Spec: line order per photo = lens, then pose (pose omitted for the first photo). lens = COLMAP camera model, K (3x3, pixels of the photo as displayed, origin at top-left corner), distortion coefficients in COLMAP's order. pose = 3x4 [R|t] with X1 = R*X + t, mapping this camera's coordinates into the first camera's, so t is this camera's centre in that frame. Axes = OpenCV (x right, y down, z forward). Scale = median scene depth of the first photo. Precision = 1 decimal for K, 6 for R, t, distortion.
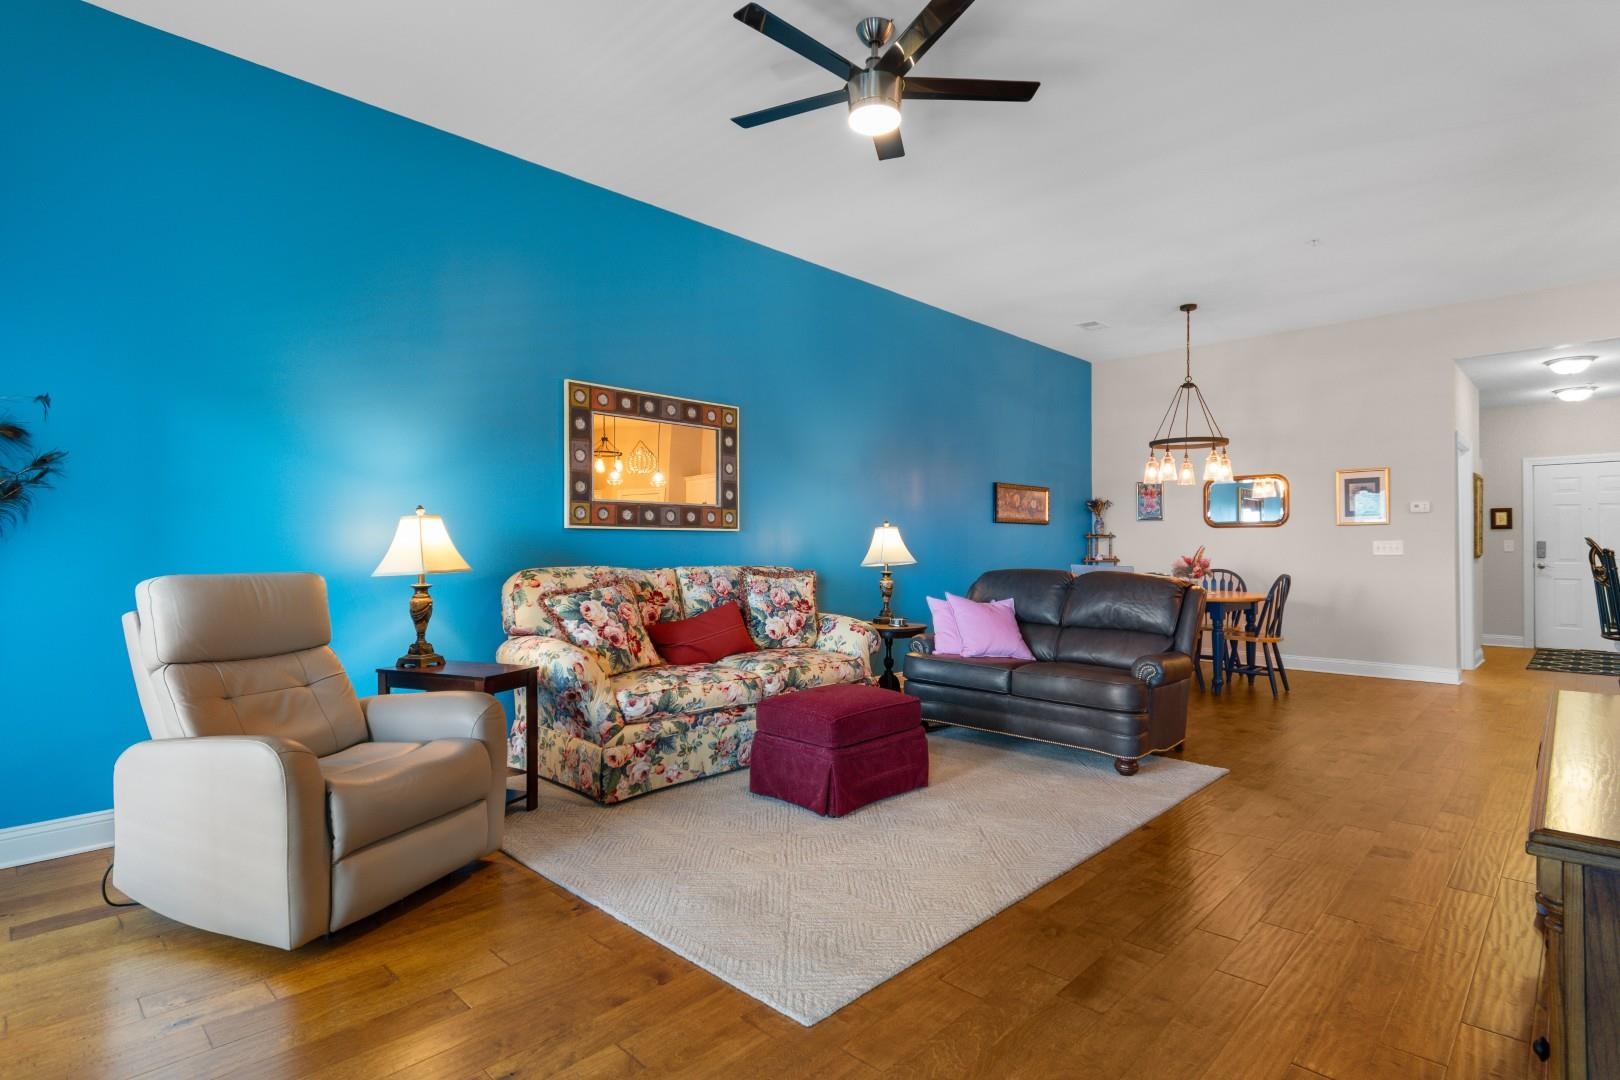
lens RADIAL K [[805.9, 0, 803.4], [0, 805.9, 536.2], [0, 0, 1]] dist [-0.012918, -0.001072]
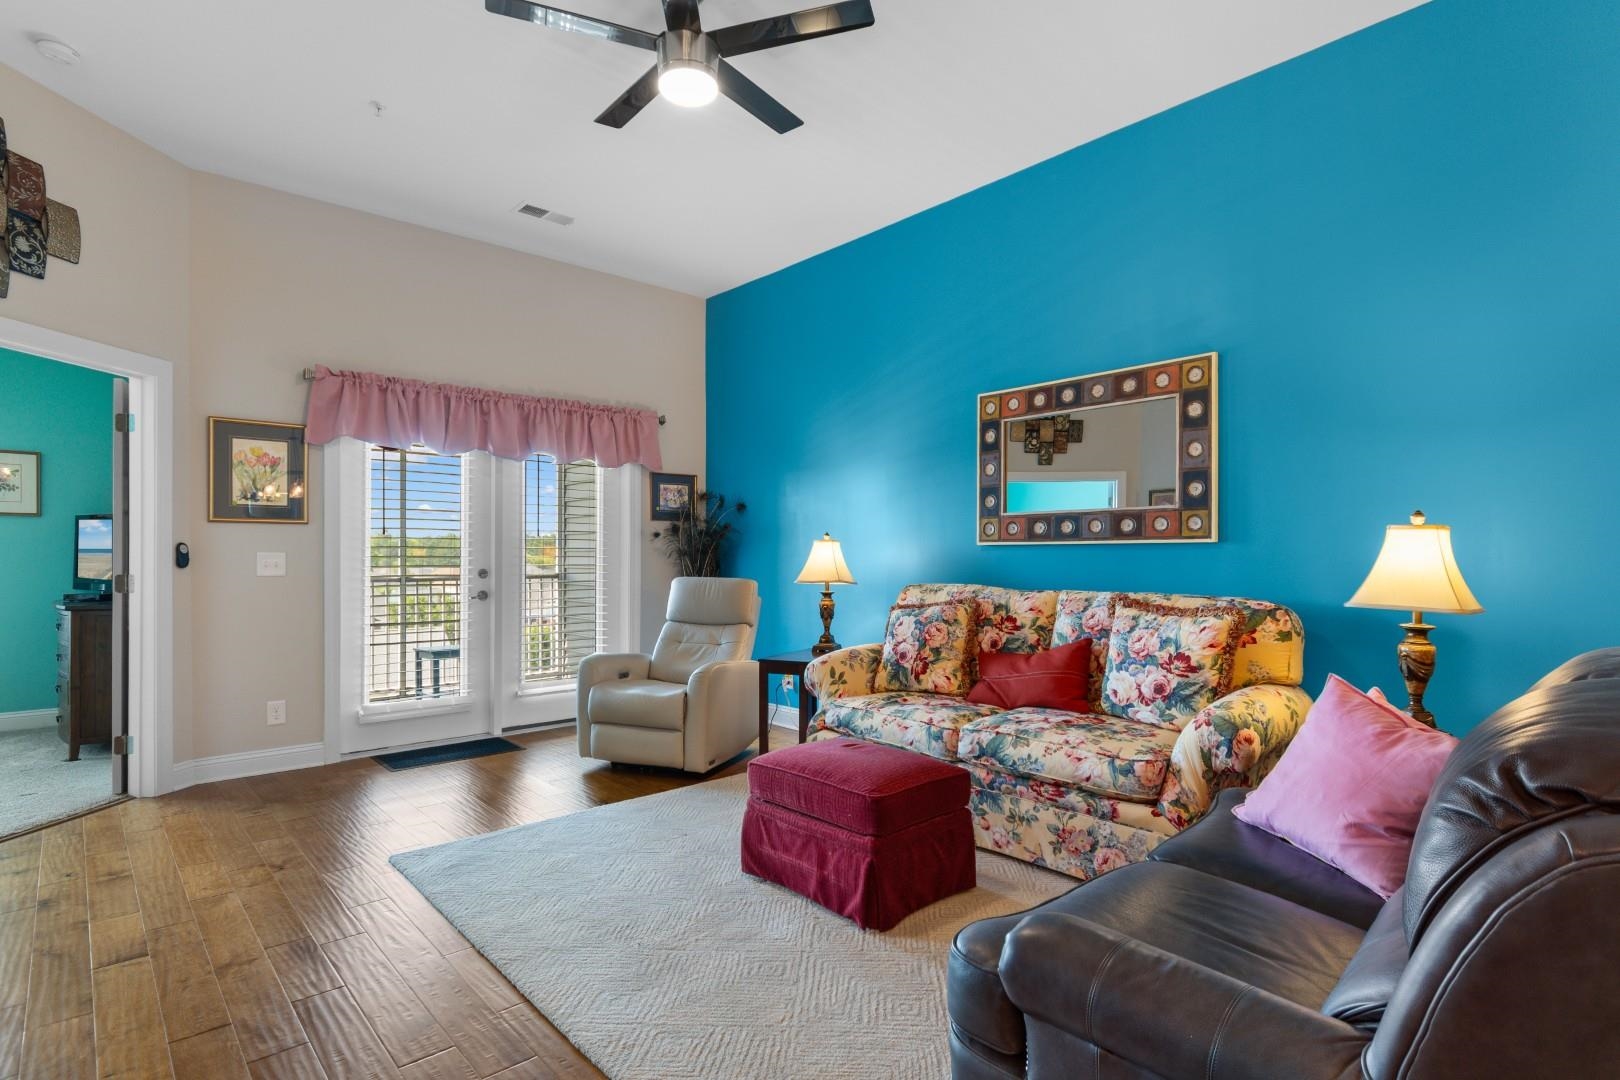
lens RADIAL K [[787.7, 0, 820.4], [0, 787.7, 557.6], [0, 0, 1]] dist [0.001383, -0.005346]
pose [[-0.044714, 0.000538, -0.999000, 0.645479], [0.011677, 0.999932, 0.000016, 0.002810], [0.998932, -0.011664, -0.044717, 0.800632]]
